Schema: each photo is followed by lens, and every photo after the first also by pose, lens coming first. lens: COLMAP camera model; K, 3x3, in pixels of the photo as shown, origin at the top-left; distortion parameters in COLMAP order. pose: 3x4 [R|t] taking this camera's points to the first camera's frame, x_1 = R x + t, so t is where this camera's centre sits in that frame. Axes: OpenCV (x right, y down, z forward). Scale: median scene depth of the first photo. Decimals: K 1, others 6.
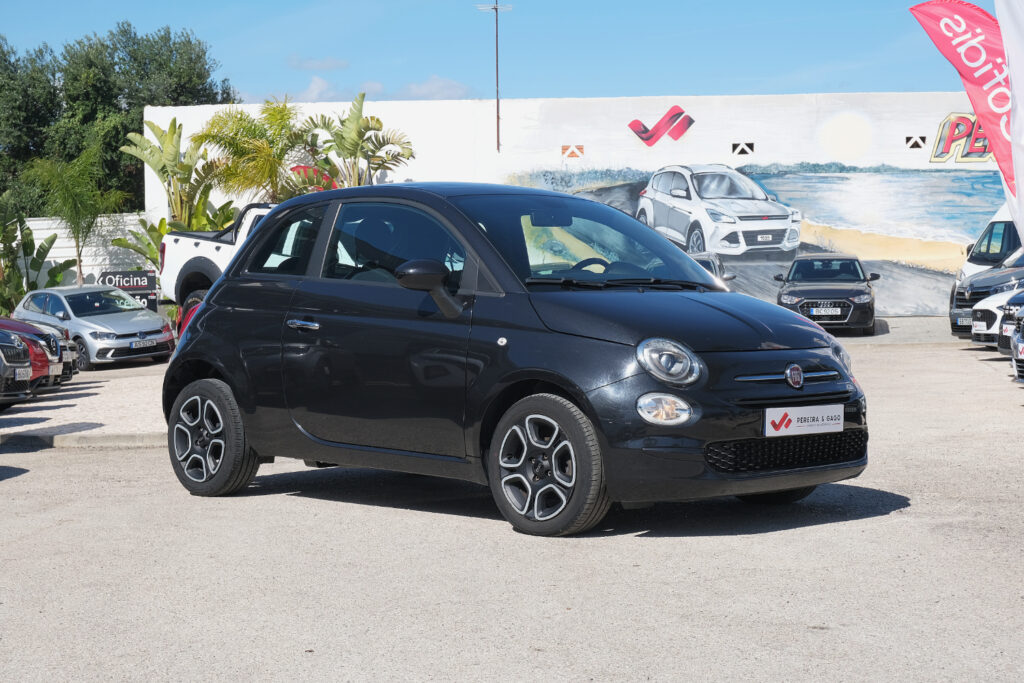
lens RADIAL K [[1846.0, 0, 511.8], [0, 1846.0, 339.4], [0, 0, 1]] dist [-0.081191, 0.000000]
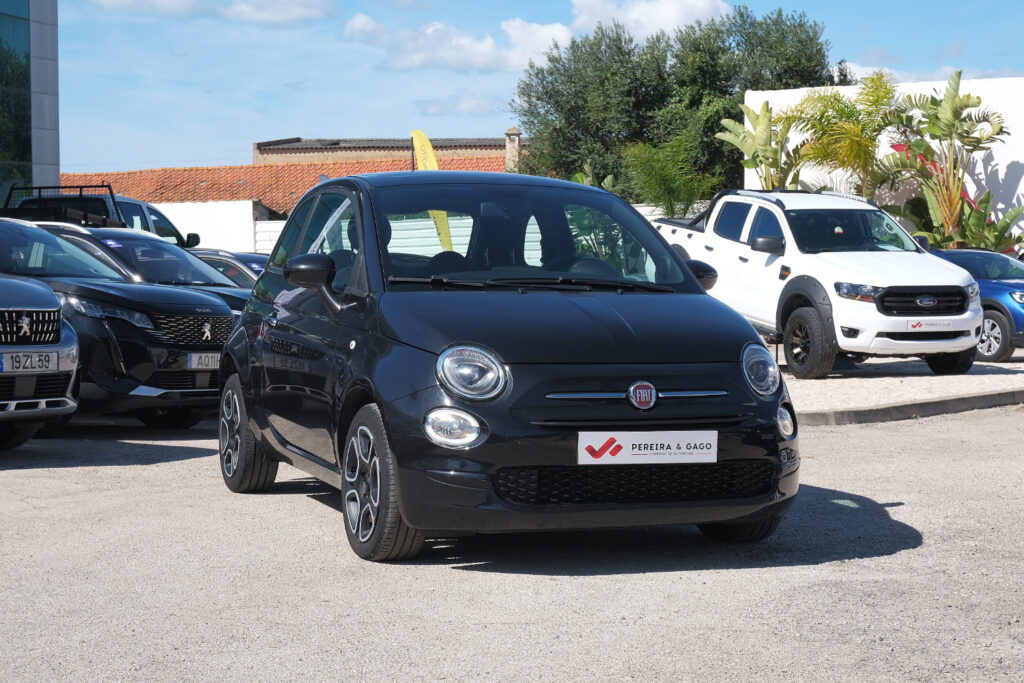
lens RADIAL K [[1846.0, 0, 512.0], [0, 1846.0, 342.2], [0, 0, 1]] dist [-0.081191, 0.000000]
pose [[0.909564, 0.027452, -0.414657, 0.103778], [-0.023009, 0.999612, 0.015707, -0.003800], [0.414927, -0.004746, 0.909842, 0.045406]]
